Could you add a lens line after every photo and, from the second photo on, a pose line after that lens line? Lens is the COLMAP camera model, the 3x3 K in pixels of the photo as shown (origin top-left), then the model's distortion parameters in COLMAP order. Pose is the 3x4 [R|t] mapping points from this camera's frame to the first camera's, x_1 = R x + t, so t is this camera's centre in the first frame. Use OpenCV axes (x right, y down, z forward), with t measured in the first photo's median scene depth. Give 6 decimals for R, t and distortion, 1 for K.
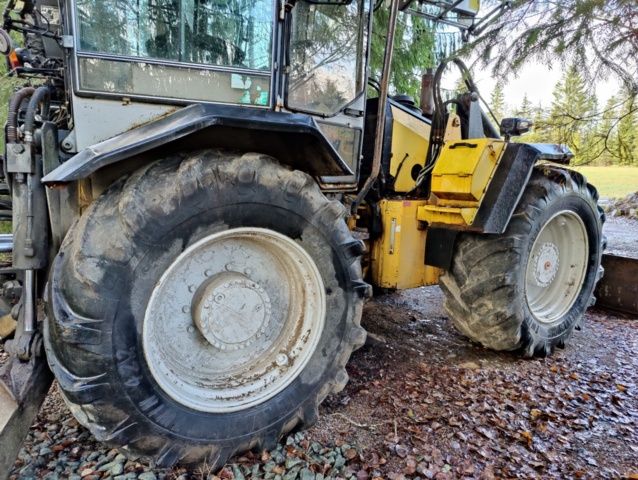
lens RADIAL K [[439.2, 0, 319.0], [0, 439.2, 240.0], [0, 0, 1]] dist [0.067750, -0.072735]
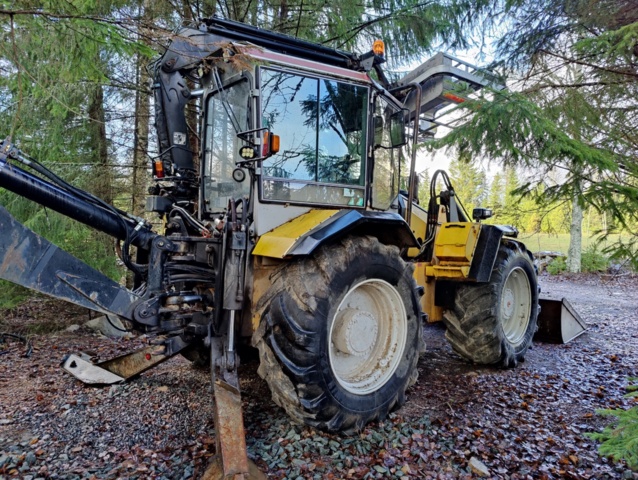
lens RADIAL K [[439.2, 0, 319.0], [0, 439.2, 240.0], [0, 0, 1]] dist [0.067750, -0.072735]
pose [[0.982626, -0.011525, 0.185236, -0.443420], [0.038972, 0.988631, -0.145221, 0.040867], [-0.181457, 0.149917, 0.971905, -0.419995]]
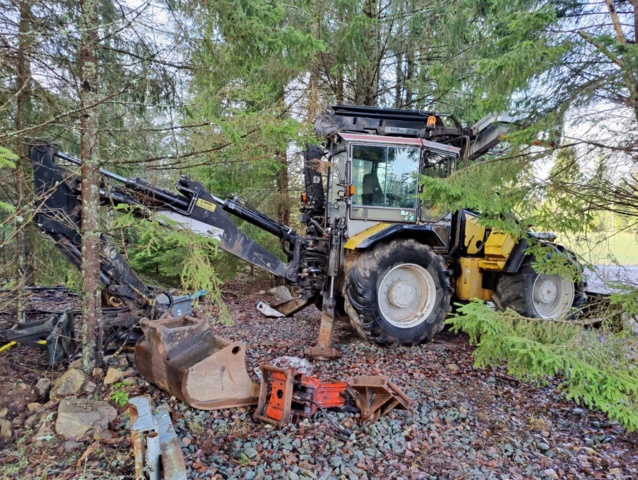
lens RADIAL K [[439.2, 0, 319.0], [0, 439.2, 240.0], [0, 0, 1]] dist [0.067750, -0.072735]
pose [[0.980199, 0.008653, -0.197825, -0.113551], [-0.037825, 0.988830, -0.144168, 0.174690], [0.194368, 0.148797, 0.969578, -1.325816]]
